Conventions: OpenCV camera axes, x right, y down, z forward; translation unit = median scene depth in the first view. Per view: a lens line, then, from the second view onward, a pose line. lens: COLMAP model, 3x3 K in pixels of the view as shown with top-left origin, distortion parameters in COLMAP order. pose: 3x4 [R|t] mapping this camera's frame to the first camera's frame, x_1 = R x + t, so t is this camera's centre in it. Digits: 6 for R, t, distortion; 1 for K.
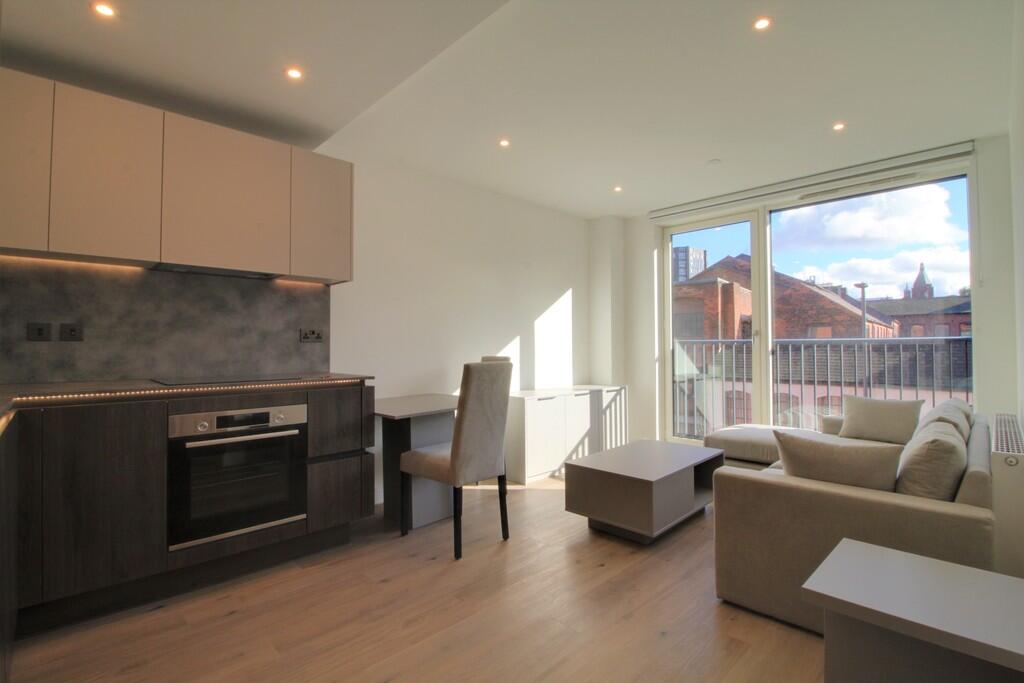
lens RADIAL K [[472.9, 0, 513.4], [0, 472.9, 336.2], [0, 0, 1]] dist [0.000303, -0.012910]
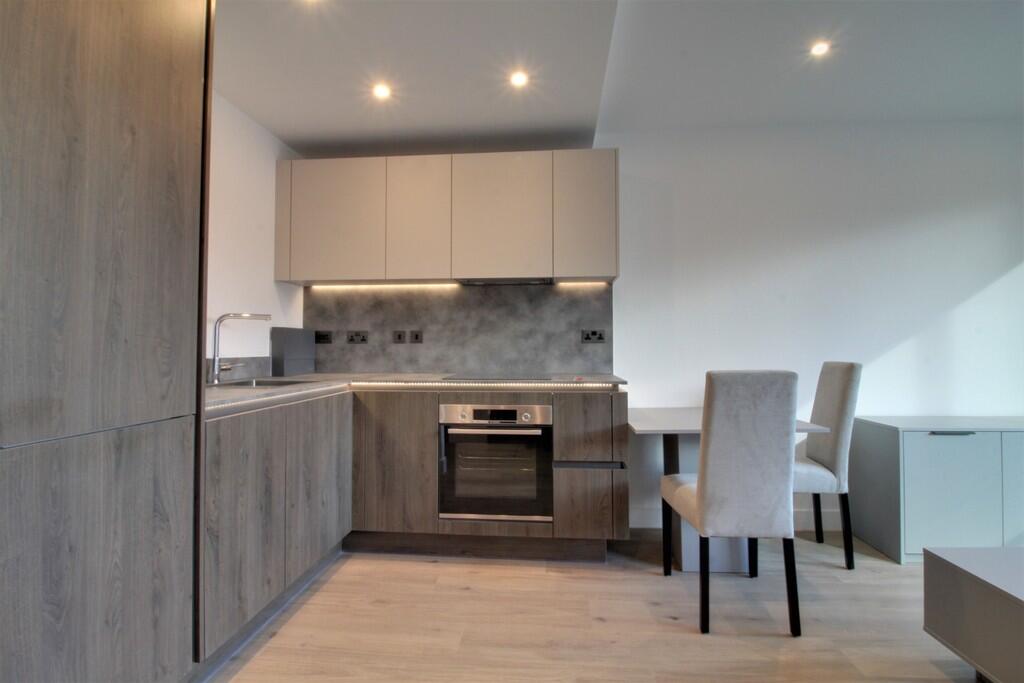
lens RADIAL K [[472.9, 0, 513.4], [0, 472.9, 336.2], [0, 0, 1]] dist [0.000303, -0.012910]
pose [[0.650506, -0.016948, -0.759312, 0.251062], [0.014933, 0.999843, -0.009523, 0.006226], [0.759355, -0.005144, 0.650657, 0.281382]]
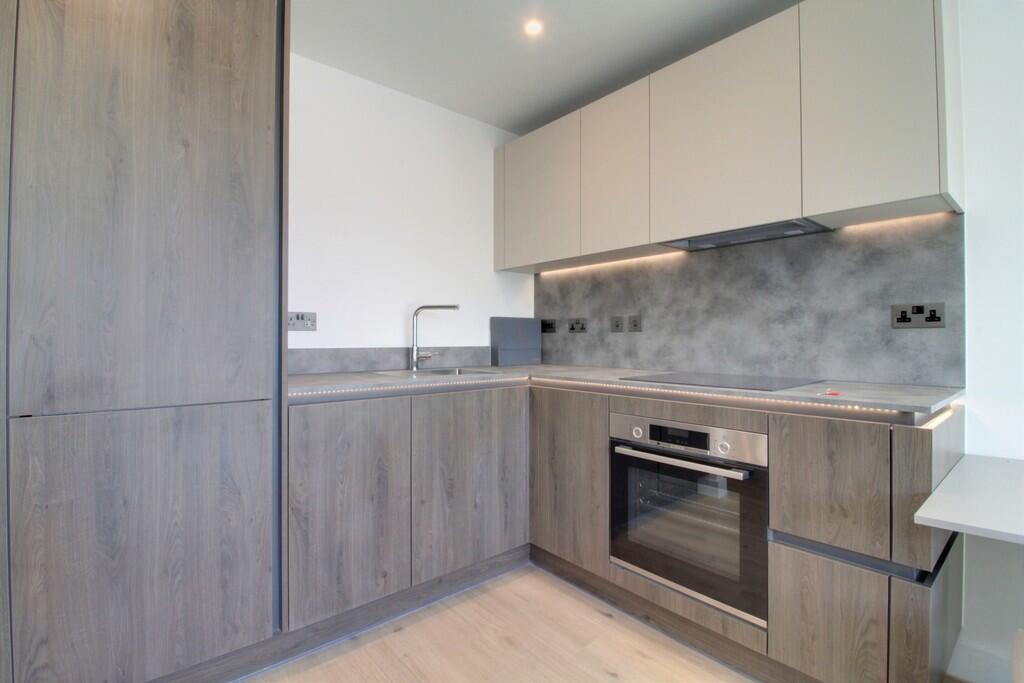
lens RADIAL K [[472.9, 0, 513.4], [0, 472.9, 336.2], [0, 0, 1]] dist [0.000303, -0.012910]
pose [[-0.064168, -0.002803, -0.997935, 0.155166], [0.020997, 0.999771, -0.004158, 0.017184], [0.997718, -0.021220, -0.064094, 0.692842]]
